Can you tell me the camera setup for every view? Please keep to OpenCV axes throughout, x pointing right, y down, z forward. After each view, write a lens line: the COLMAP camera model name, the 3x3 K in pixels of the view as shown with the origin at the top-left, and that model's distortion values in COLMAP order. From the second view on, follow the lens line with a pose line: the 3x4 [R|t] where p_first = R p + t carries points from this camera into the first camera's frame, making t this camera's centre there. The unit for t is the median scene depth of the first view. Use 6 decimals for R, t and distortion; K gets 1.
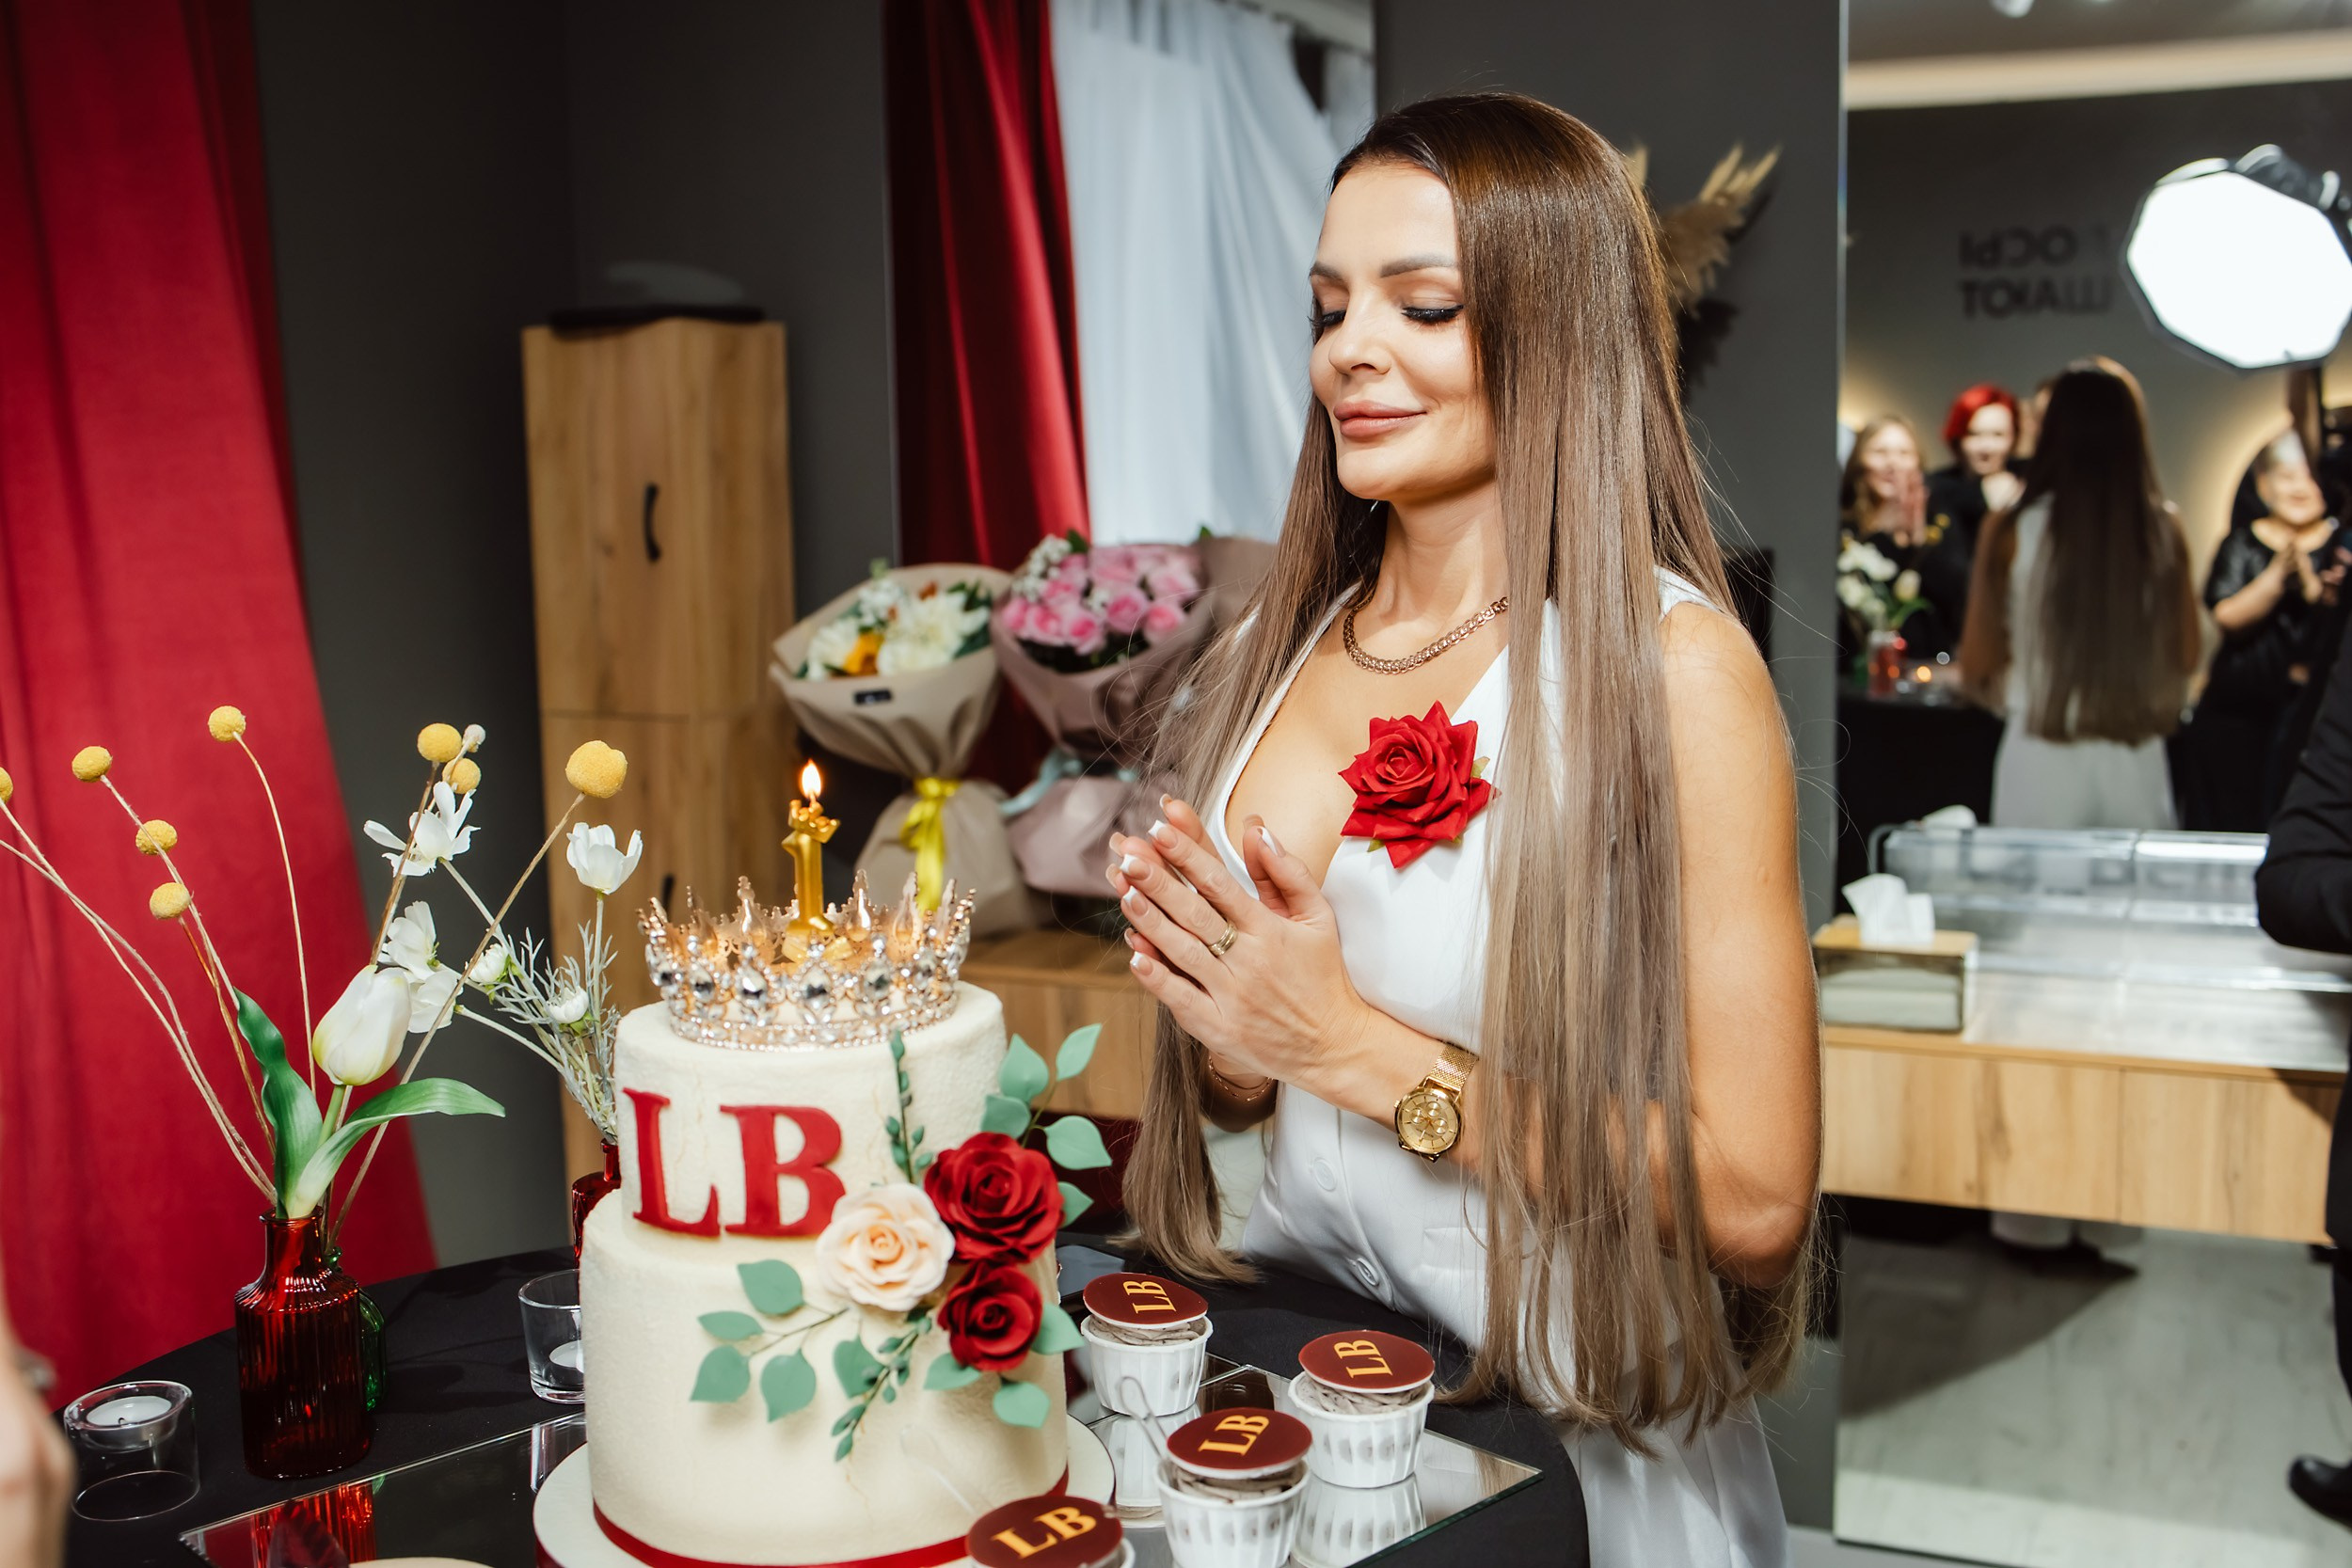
lens RADIAL K [[2165.7, 0, 1177.8], [0, 2165.7, 746.7], [0, 0, 1]] dist [-0.134140, 0.153841]
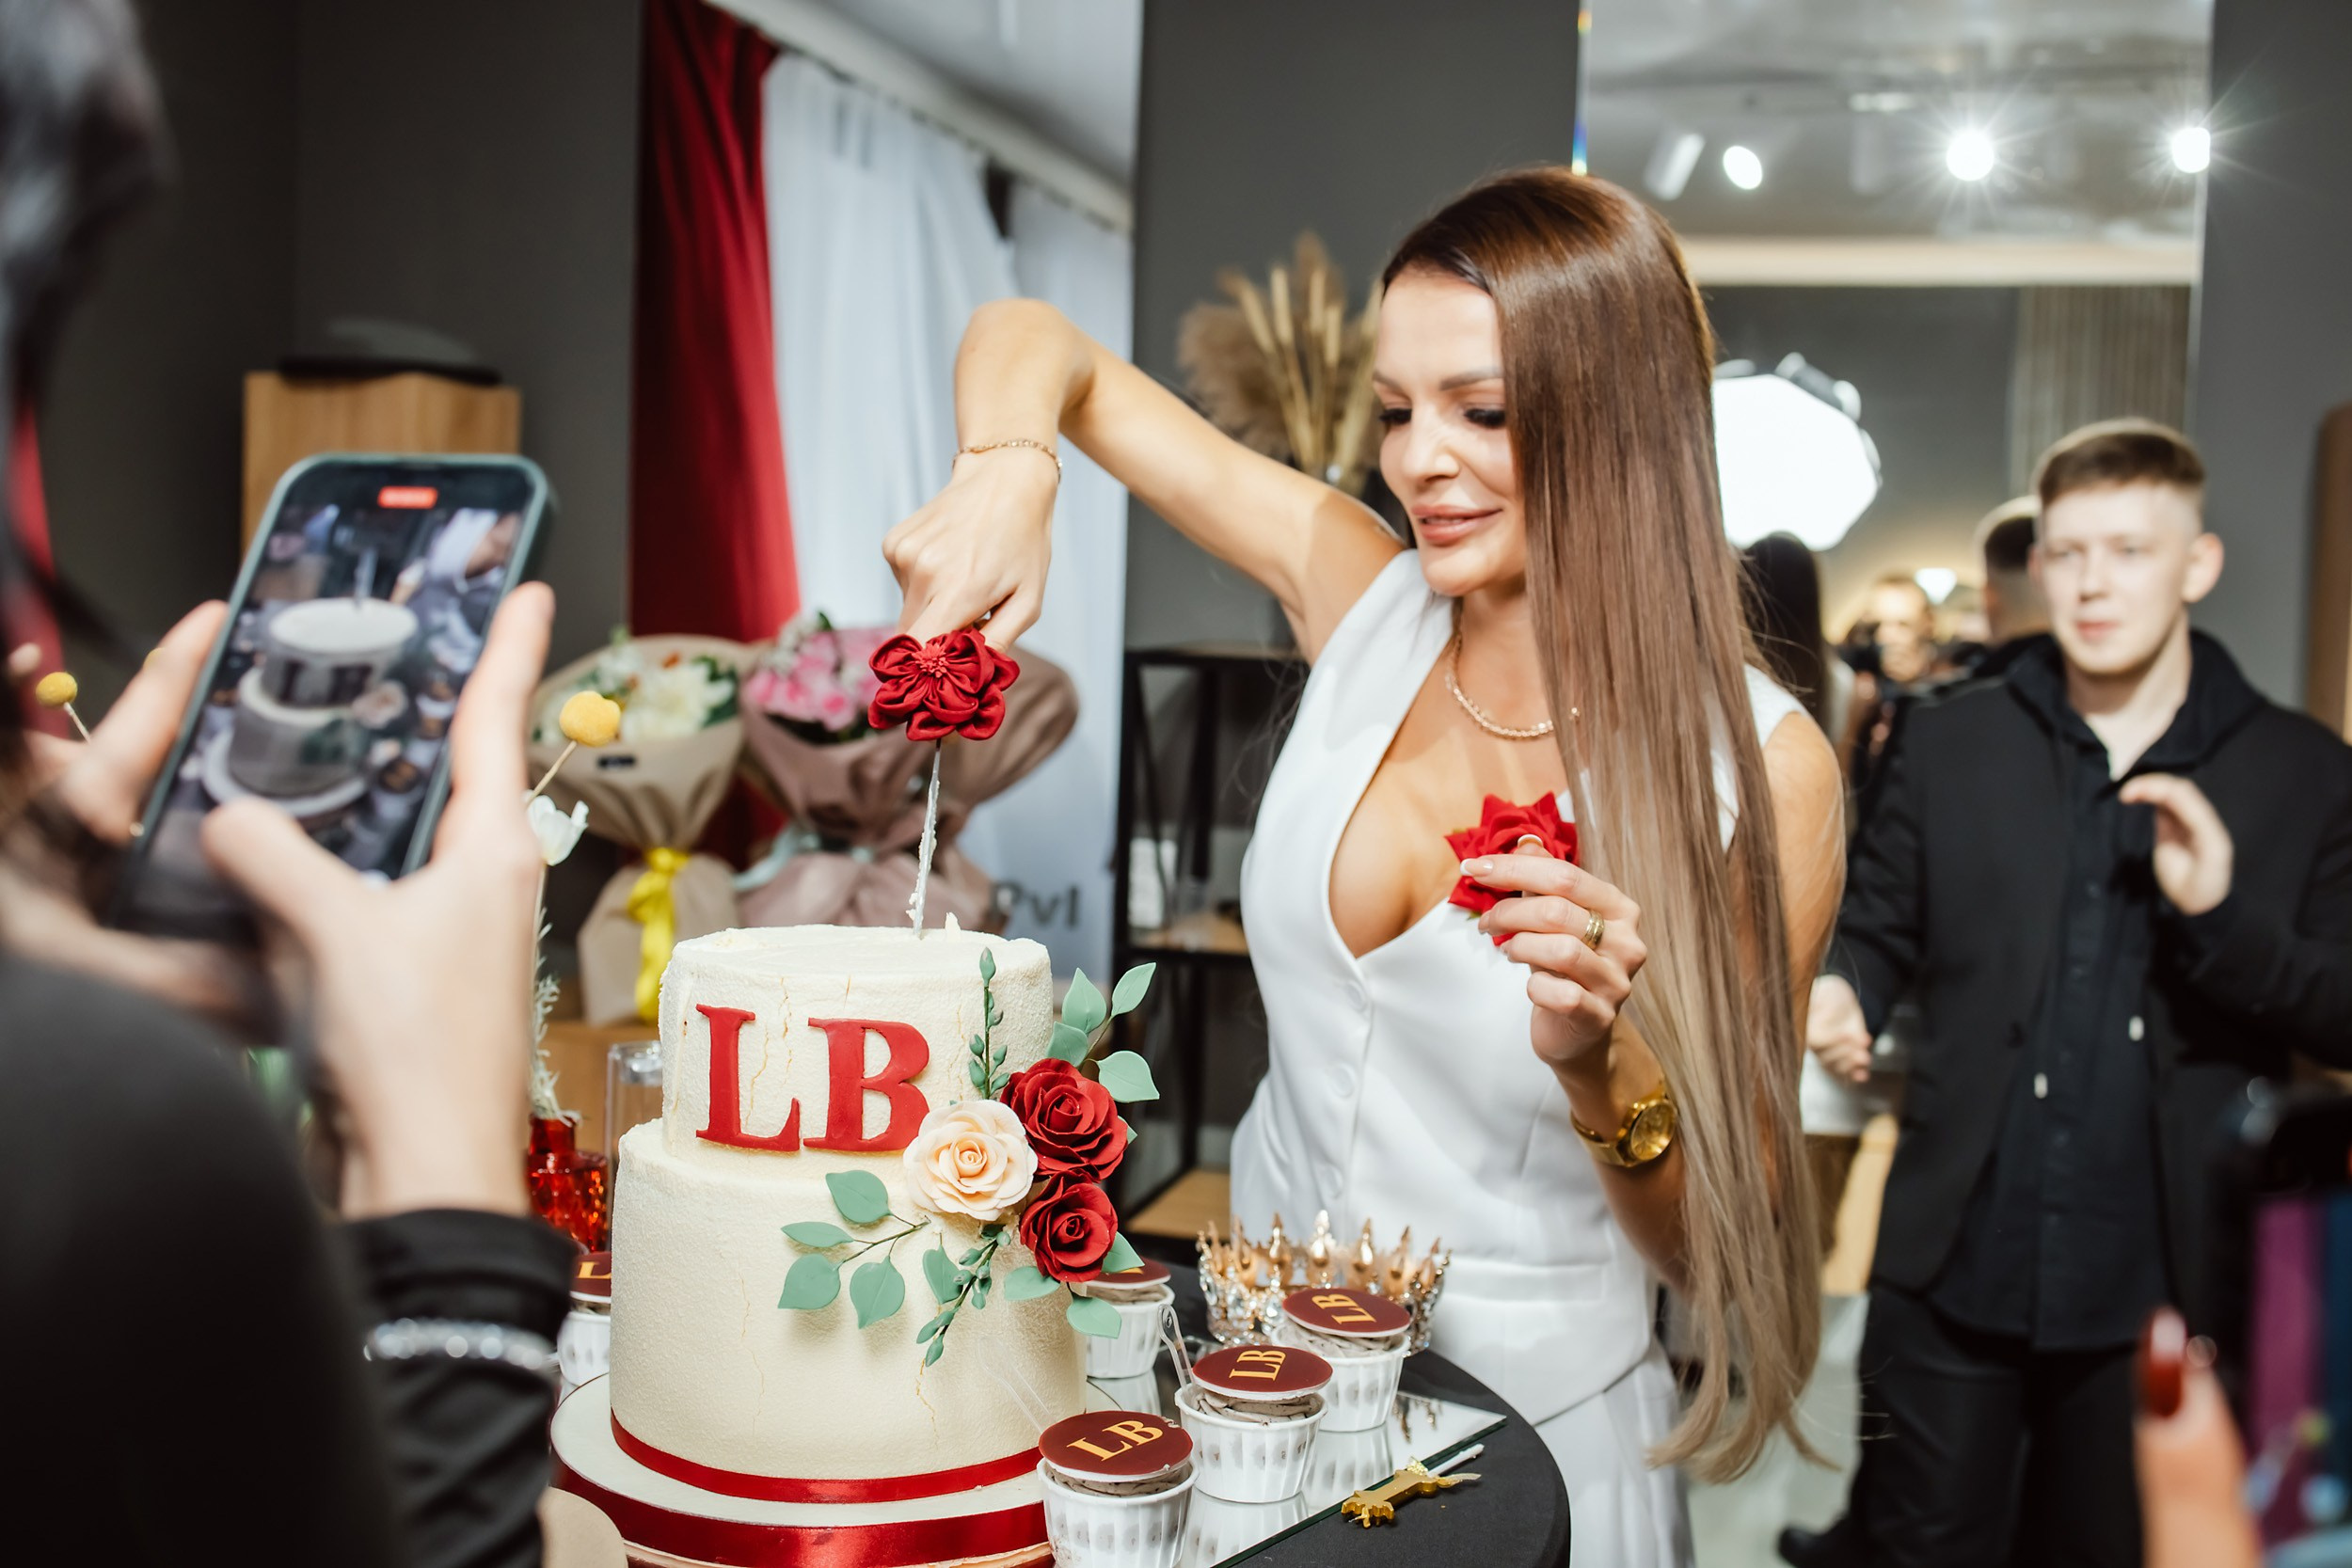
lens RADIAL K [[2165.7, 0, 1177.8], [0, 2165.7, 746.7], [0, 0, 1]] dist [-0.134140, 0.153841]
pose [[0.983716, 0.048081, 0.173177, -0.213351], [-0.036953, 0.997074, -0.066922, 0.094904], [-0.175888, 0.059433, 0.982614, -0.040273]]
